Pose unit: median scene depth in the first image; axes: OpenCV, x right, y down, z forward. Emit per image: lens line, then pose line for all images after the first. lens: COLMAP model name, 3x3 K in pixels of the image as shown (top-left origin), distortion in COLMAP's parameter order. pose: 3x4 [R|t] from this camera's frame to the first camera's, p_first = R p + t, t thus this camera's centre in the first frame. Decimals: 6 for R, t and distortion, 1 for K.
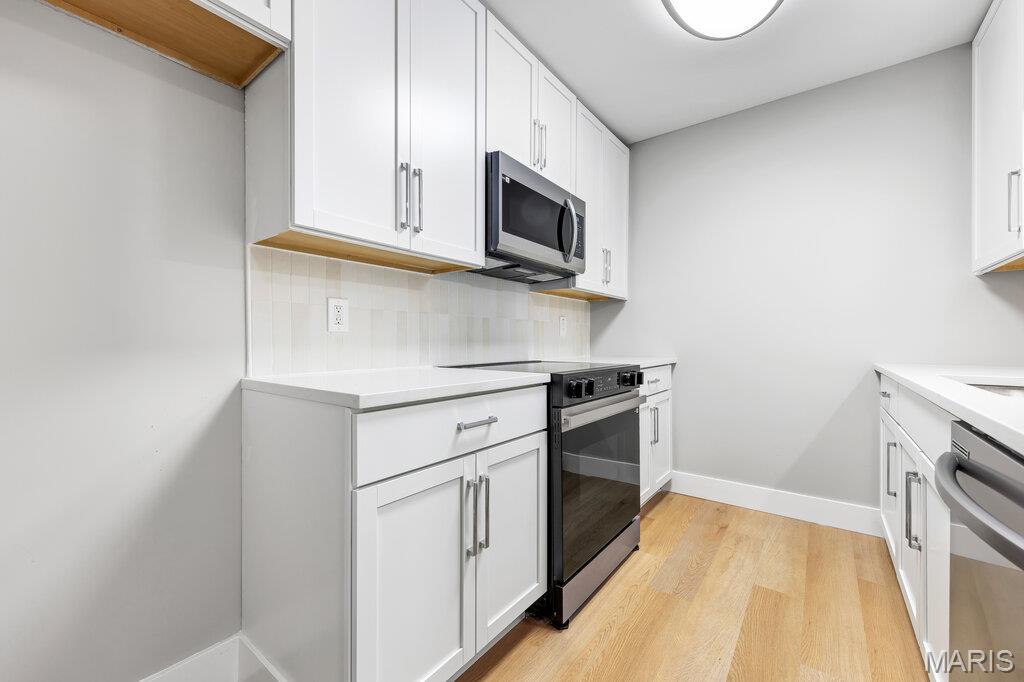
lens RADIAL K [[404.6, 0, 513.3], [0, 404.6, 341.8], [0, 0, 1]] dist [0.001929, 0.000053]
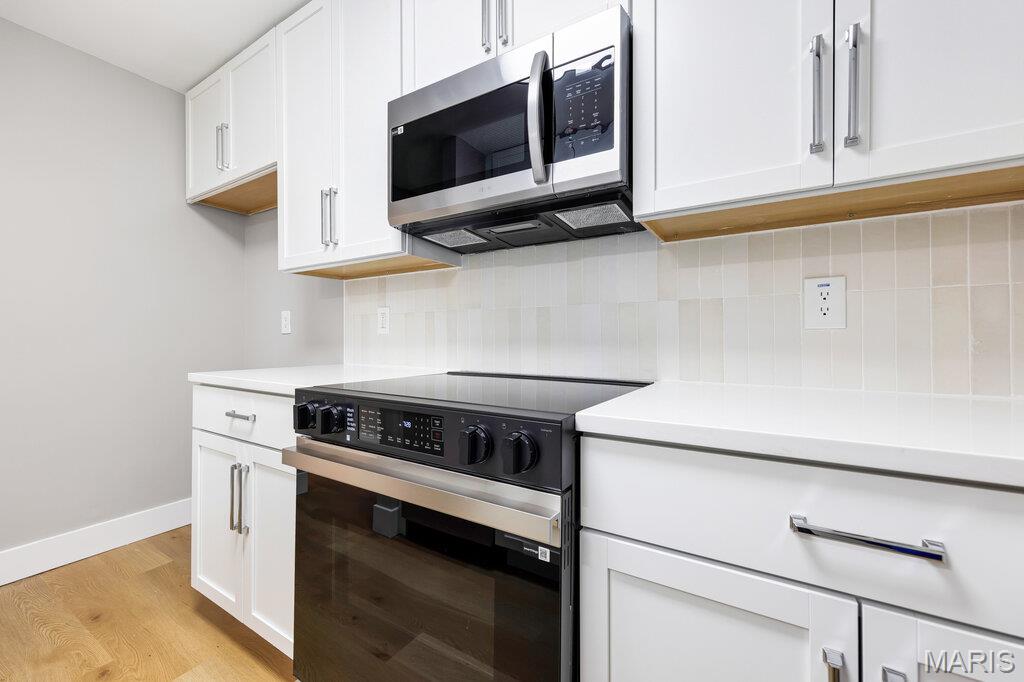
lens RADIAL K [[404.6, 0, 513.1], [0, 404.6, 338.6], [0, 0, 1]] dist [0.001929, 0.000053]
pose [[0.112545, 0.001221, -0.993646, 0.695852], [0.000284, 0.999999, 0.001261, -0.008754], [0.993647, -0.000424, 0.112544, 1.021962]]
